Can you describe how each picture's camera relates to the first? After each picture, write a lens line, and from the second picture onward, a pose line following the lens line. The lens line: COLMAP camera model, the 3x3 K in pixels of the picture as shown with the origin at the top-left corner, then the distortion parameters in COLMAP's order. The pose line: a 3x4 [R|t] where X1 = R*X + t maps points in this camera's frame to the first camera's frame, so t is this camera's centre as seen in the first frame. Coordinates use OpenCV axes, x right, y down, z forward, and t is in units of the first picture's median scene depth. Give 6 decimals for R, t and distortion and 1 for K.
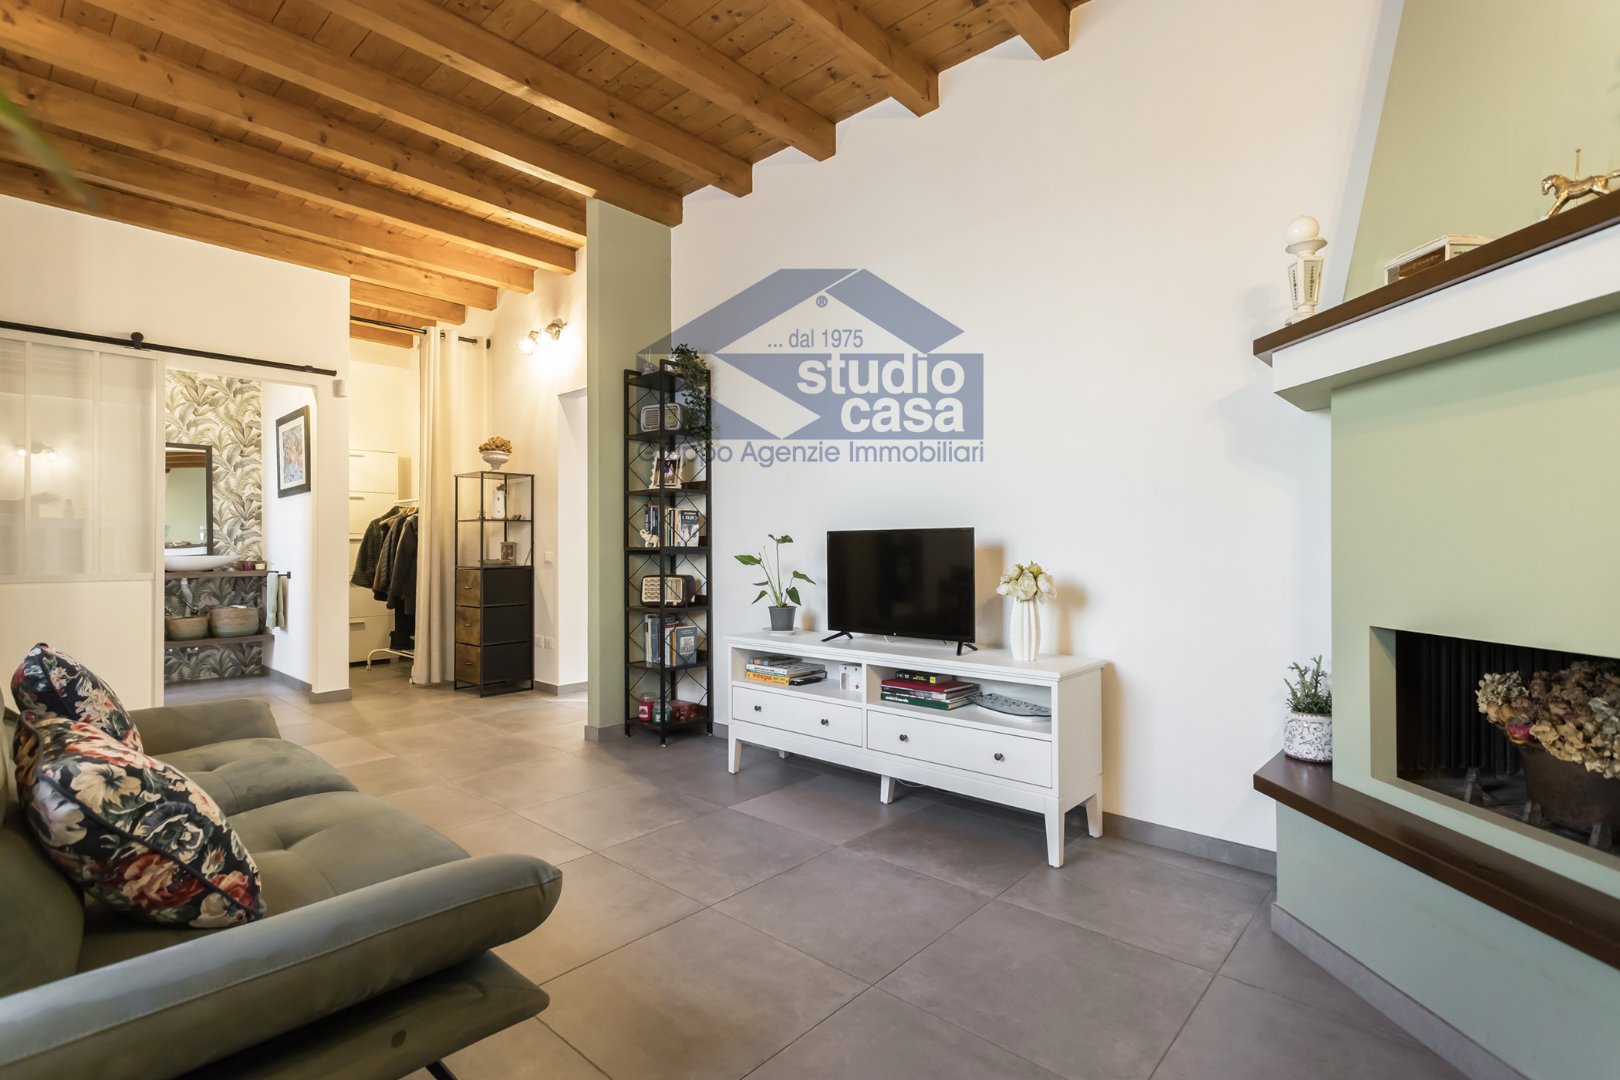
lens RADIAL K [[790.7, 0, 814.9], [0, 790.7, 542.4], [0, 0, 1]] dist [0.000463, 0.000557]
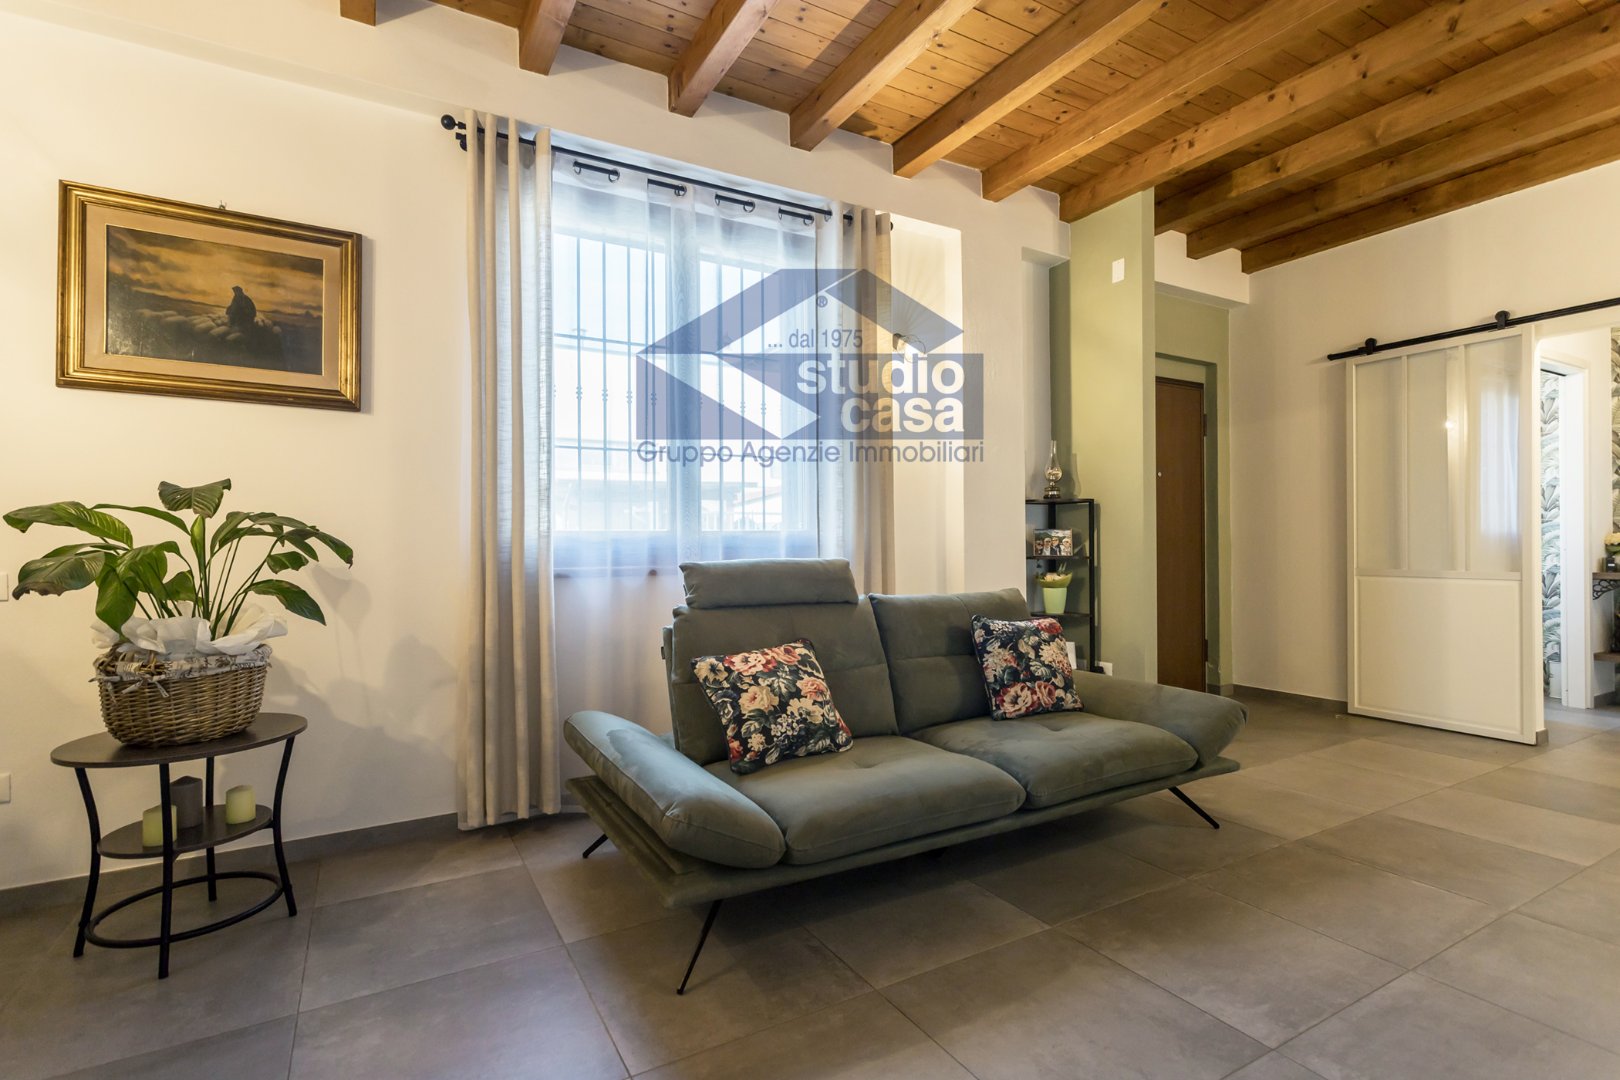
lens RADIAL K [[790.7, 0, 814.9], [0, 790.7, 542.4], [0, 0, 1]] dist [0.000463, 0.000557]
pose [[-0.301826, -0.004344, -0.953353, 0.486000], [0.014942, 0.999845, -0.009287, 0.000457], [0.953246, -0.017048, -0.301714, 0.950845]]
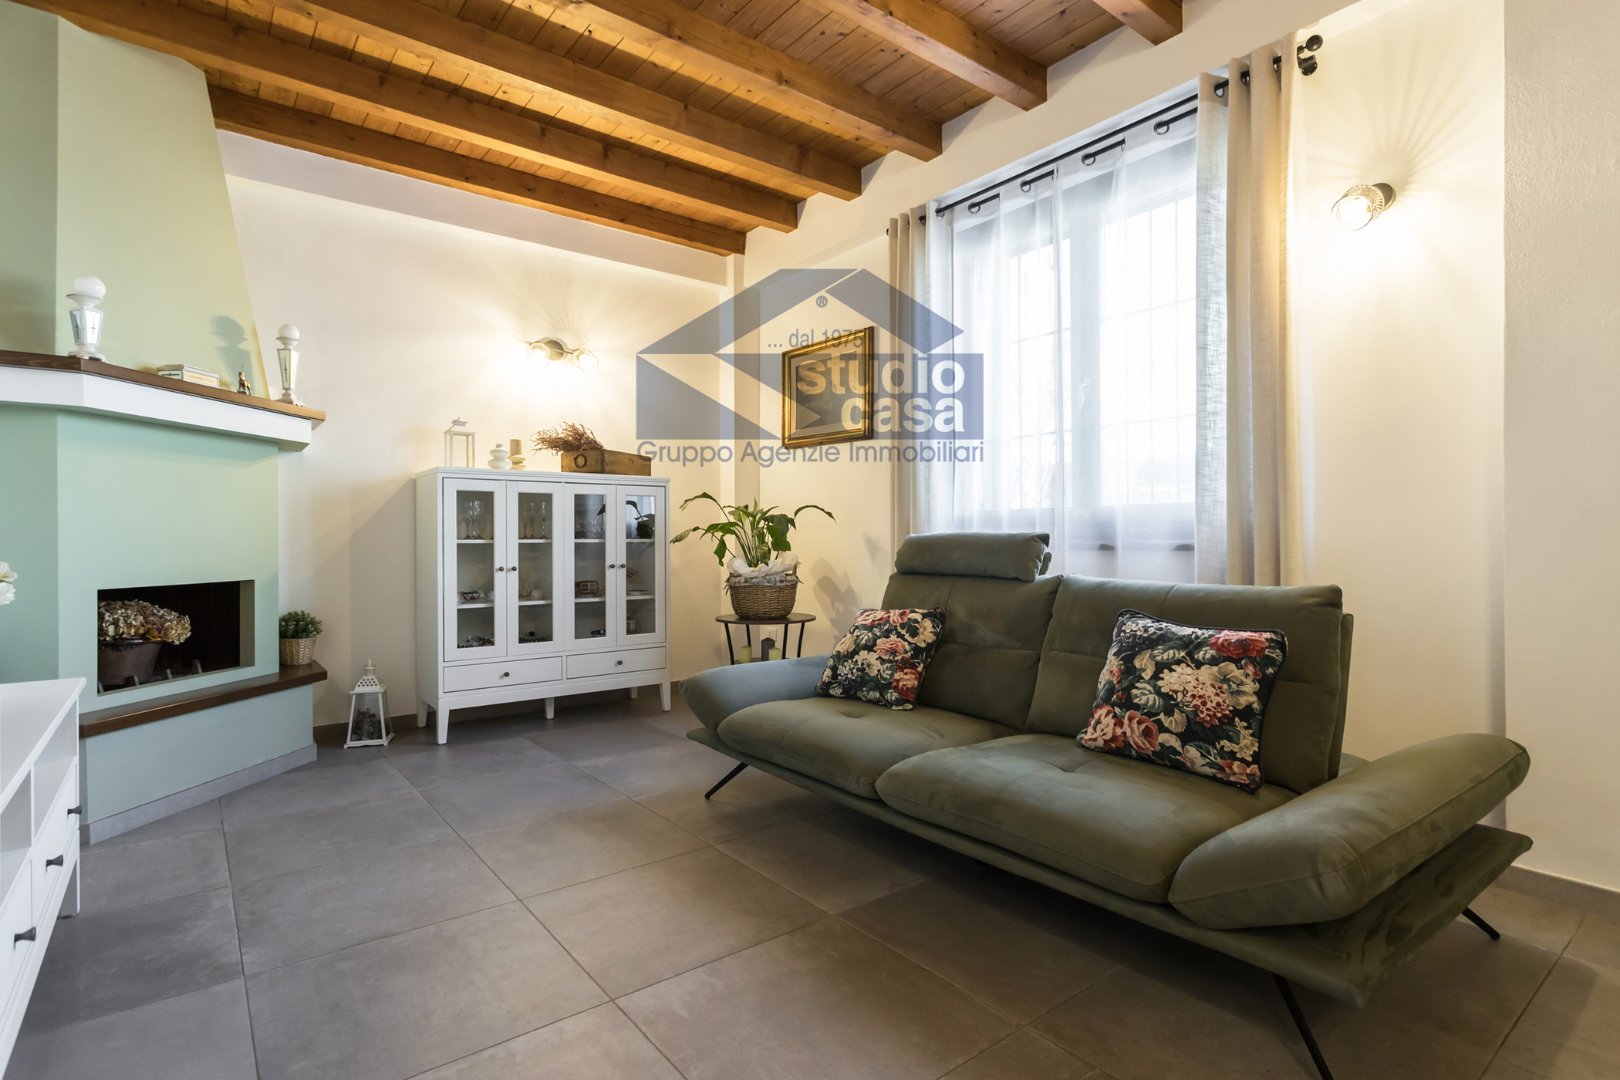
lens RADIAL K [[790.7, 0, 814.9], [0, 790.7, 542.4], [0, 0, 1]] dist [0.000463, 0.000557]
pose [[-0.986829, -0.006725, 0.161629, -0.603799], [-0.008115, 0.999936, -0.007940, 0.041270], [-0.161565, -0.009147, -0.986820, 1.799730]]
